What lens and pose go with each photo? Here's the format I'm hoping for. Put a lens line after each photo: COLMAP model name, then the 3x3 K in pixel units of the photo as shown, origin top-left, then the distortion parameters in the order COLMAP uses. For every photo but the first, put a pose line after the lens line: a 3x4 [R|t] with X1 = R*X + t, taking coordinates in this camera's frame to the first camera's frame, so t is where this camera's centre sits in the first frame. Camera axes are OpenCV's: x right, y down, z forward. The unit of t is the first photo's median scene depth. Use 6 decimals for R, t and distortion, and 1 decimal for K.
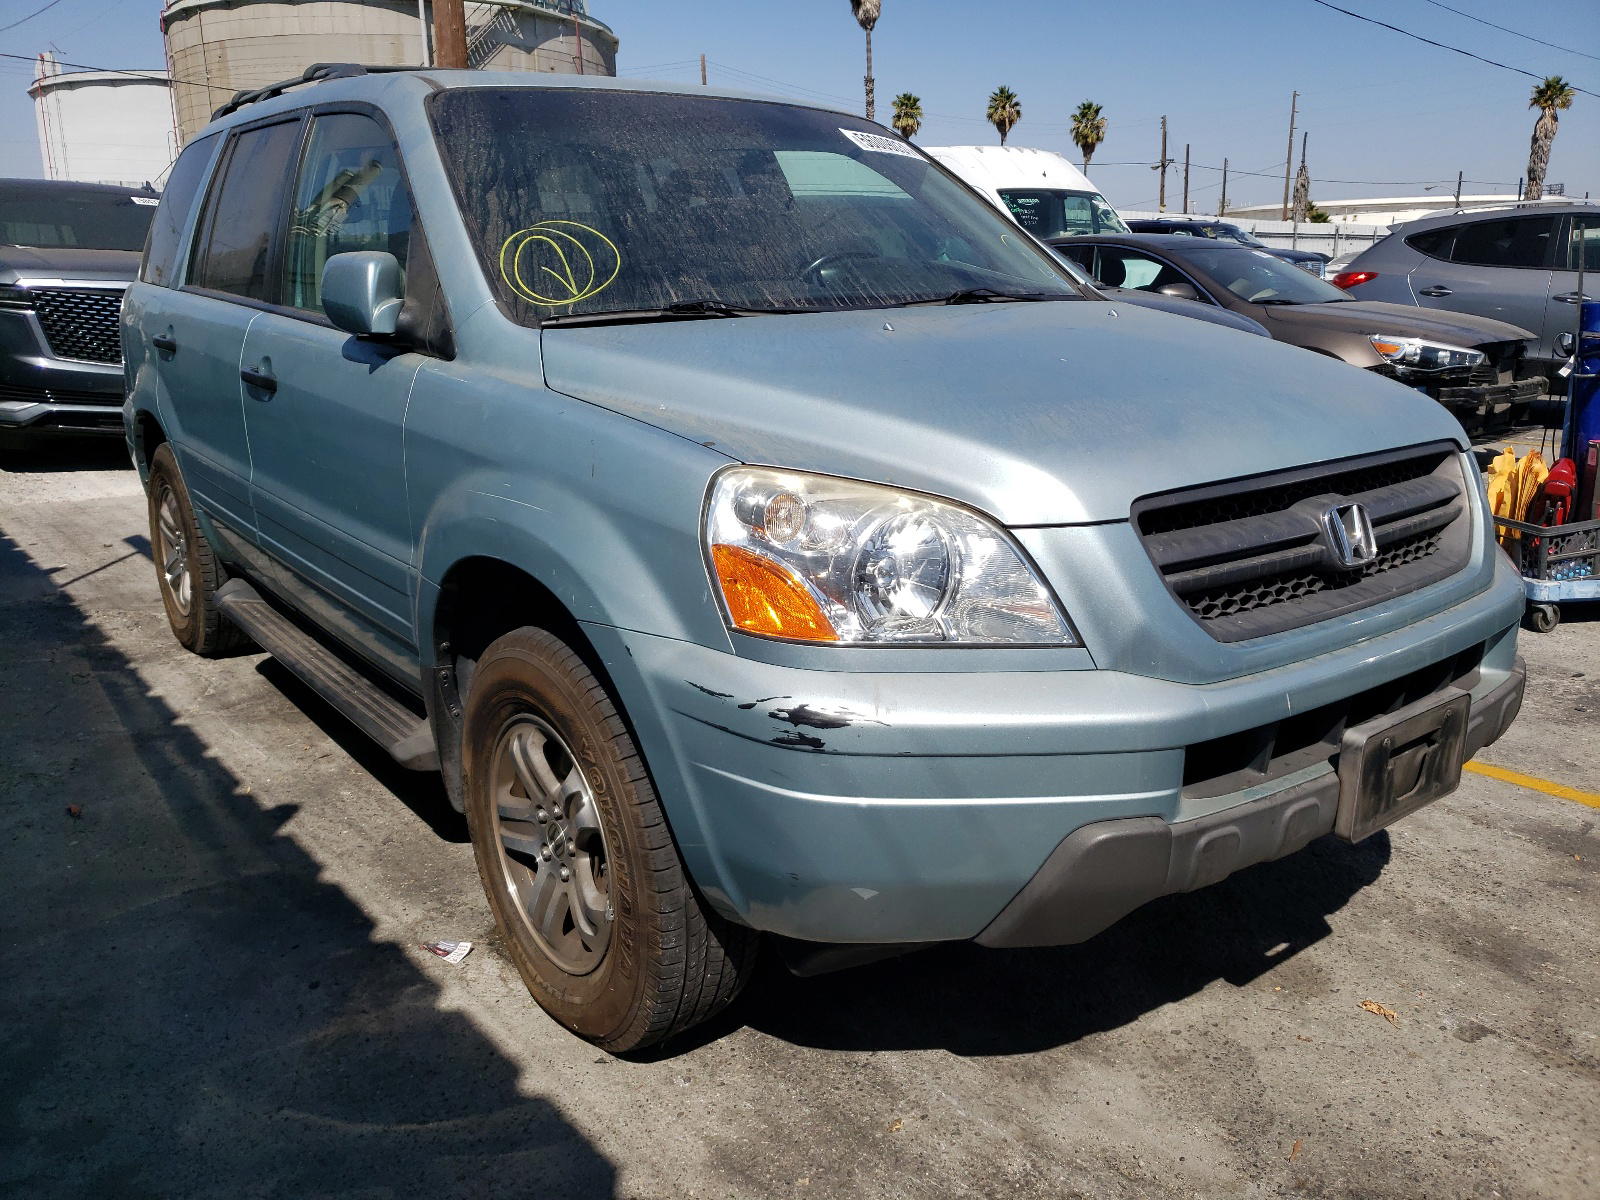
lens RADIAL K [[1352.8, 0, 800.0], [0, 1352.8, 600.0], [0, 0, 1]] dist [0.064424, -0.010281]
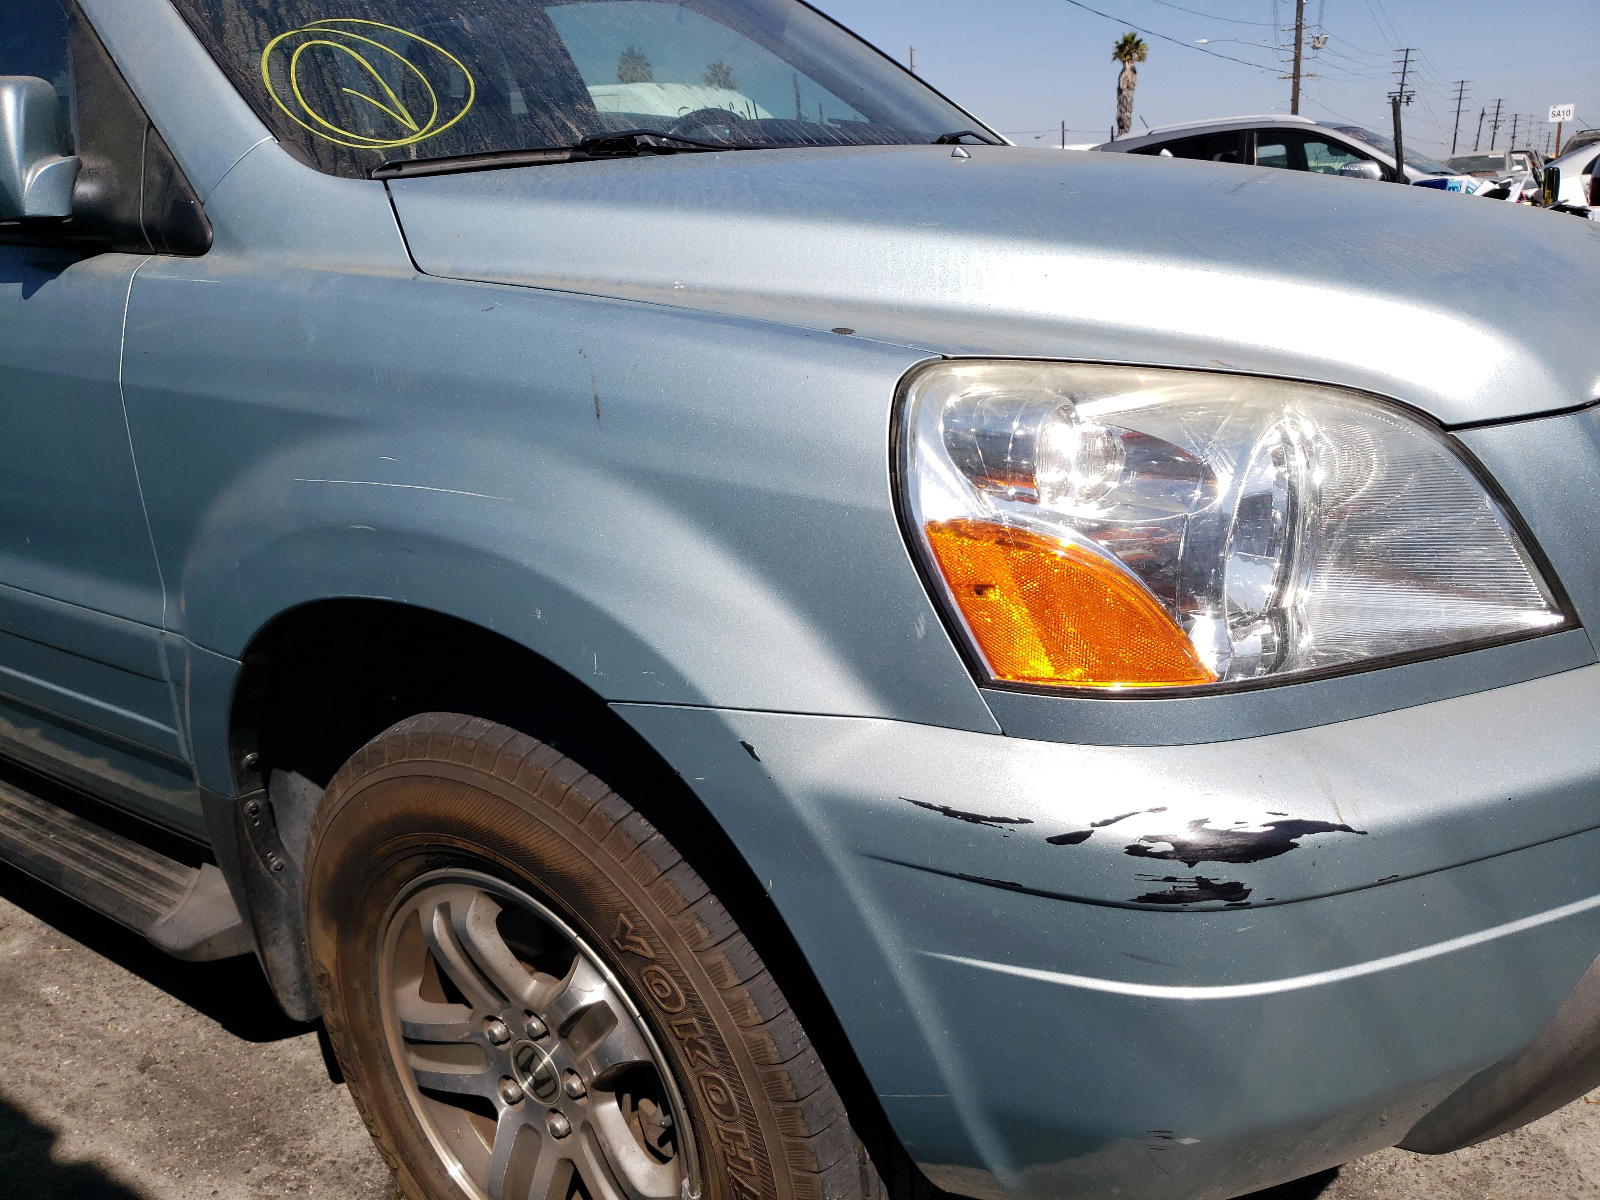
lens RADIAL K [[1256.1, 0, 800.0], [0, 1256.1, 600.0], [0, 0, 1]] dist [-0.043453, 0.087569]
pose [[0.948077, -0.127680, 0.291286, -0.190786], [0.118653, 0.991749, 0.048525, -0.031736], [-0.295079, -0.011444, 0.955404, 0.438505]]
